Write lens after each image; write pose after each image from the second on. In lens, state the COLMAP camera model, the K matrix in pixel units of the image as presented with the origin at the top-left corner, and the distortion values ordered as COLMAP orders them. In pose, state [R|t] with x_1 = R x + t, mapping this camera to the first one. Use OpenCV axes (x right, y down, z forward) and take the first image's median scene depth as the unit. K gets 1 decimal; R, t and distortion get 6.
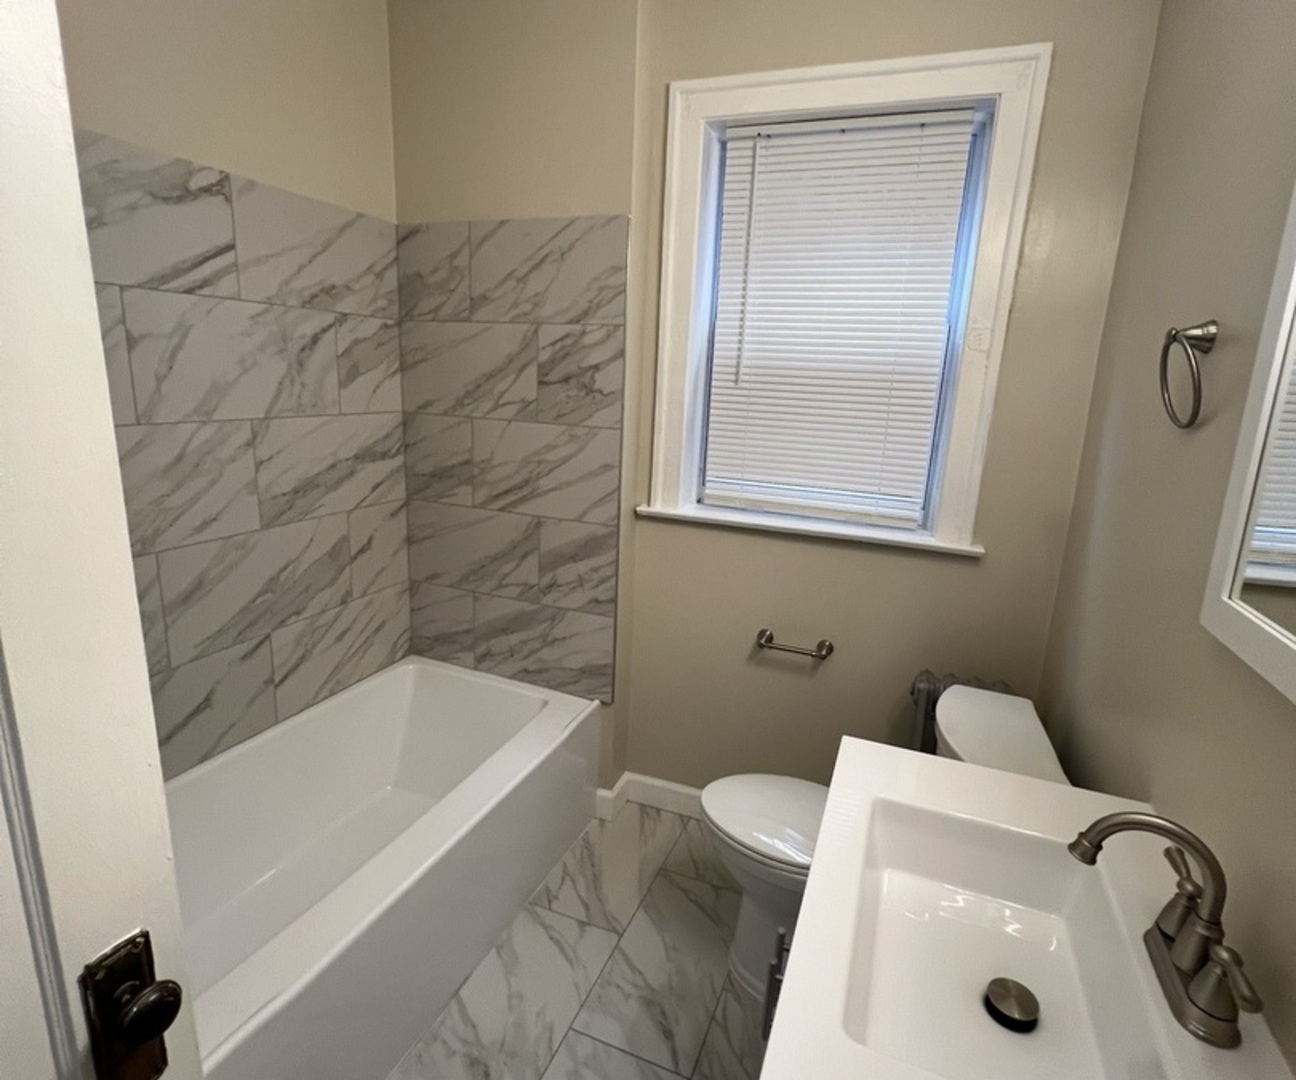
lens RADIAL K [[694.1, 0, 653.3], [0, 694.1, 537.6], [0, 0, 1]] dist [0.002160, -0.001747]
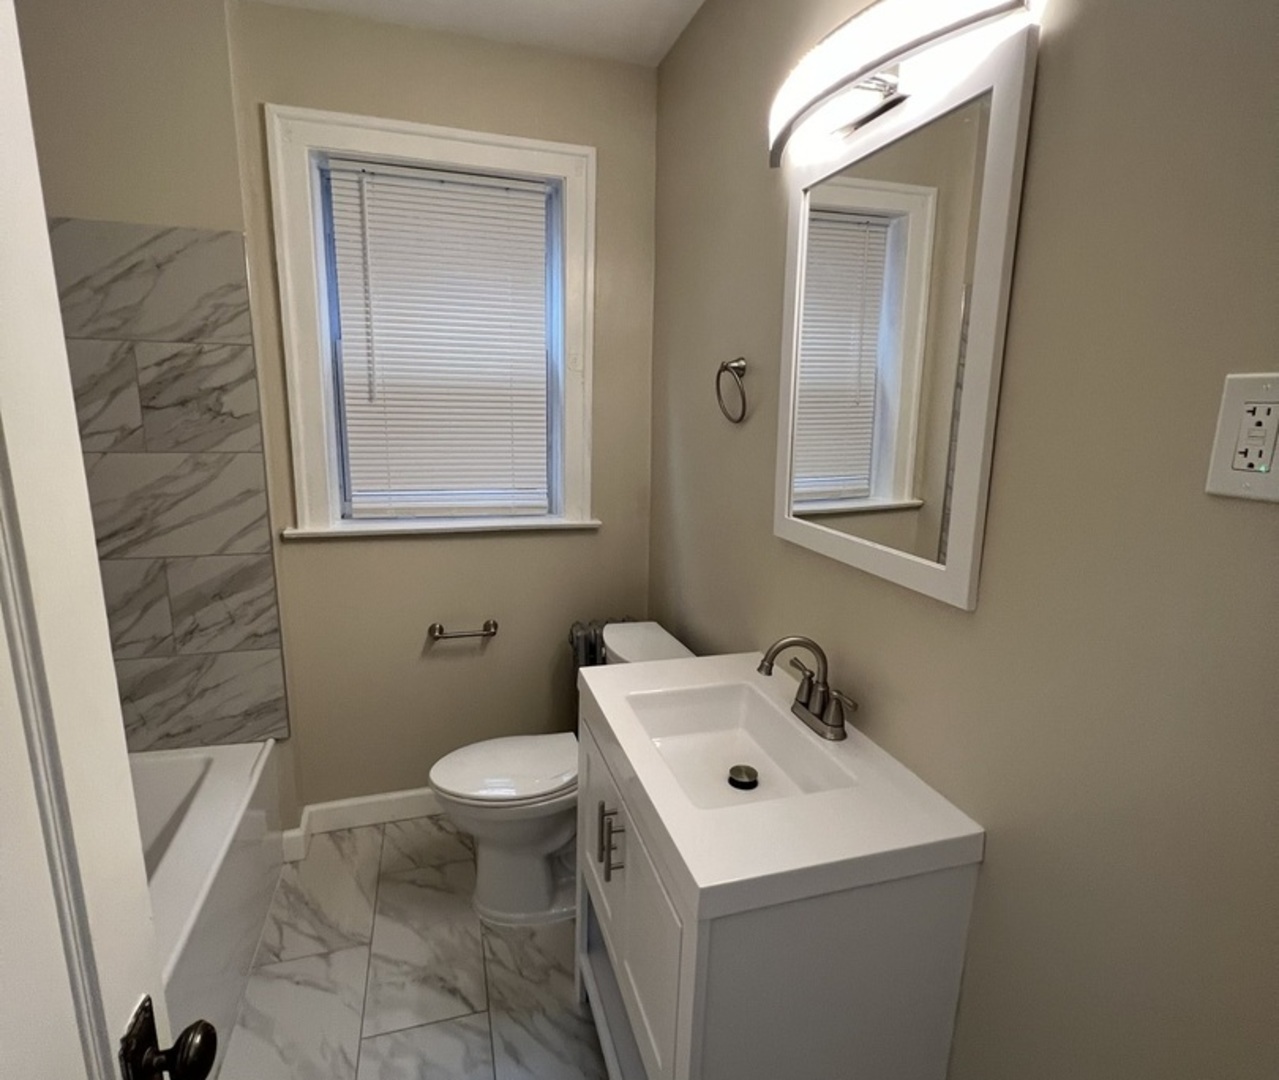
lens RADIAL K [[693.9, 0, 641.0], [0, 693.9, 539.2], [0, 0, 1]] dist [0.007125, -0.003645]
pose [[0.781407, -0.153465, 0.604857, -0.239609], [0.157303, 0.986428, 0.047059, 0.000411], [-0.603870, 0.058374, 0.794942, -0.080016]]
